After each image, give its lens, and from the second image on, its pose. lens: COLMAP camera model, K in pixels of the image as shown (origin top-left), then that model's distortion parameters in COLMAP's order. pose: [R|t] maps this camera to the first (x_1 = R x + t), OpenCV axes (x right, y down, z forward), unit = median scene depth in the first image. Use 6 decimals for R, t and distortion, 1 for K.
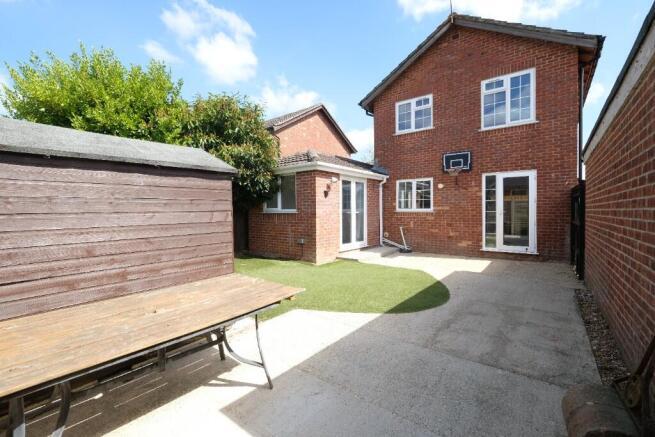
lens RADIAL K [[285.9, 0, 327.4], [0, 285.9, 214.9], [0, 0, 1]] dist [-0.000713, -0.000185]
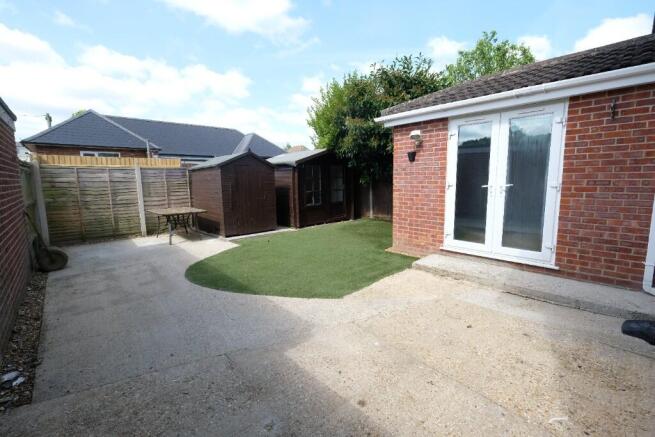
lens RADIAL K [[285.9, 0, 327.4], [0, 285.9, 214.9], [0, 0, 1]] dist [-0.000713, -0.000185]
pose [[-0.157113, 0.135841, -0.978194, 1.482521], [0.005771, 0.990604, 0.136637, -0.062666], [0.987564, 0.015823, -0.156421, 1.884317]]
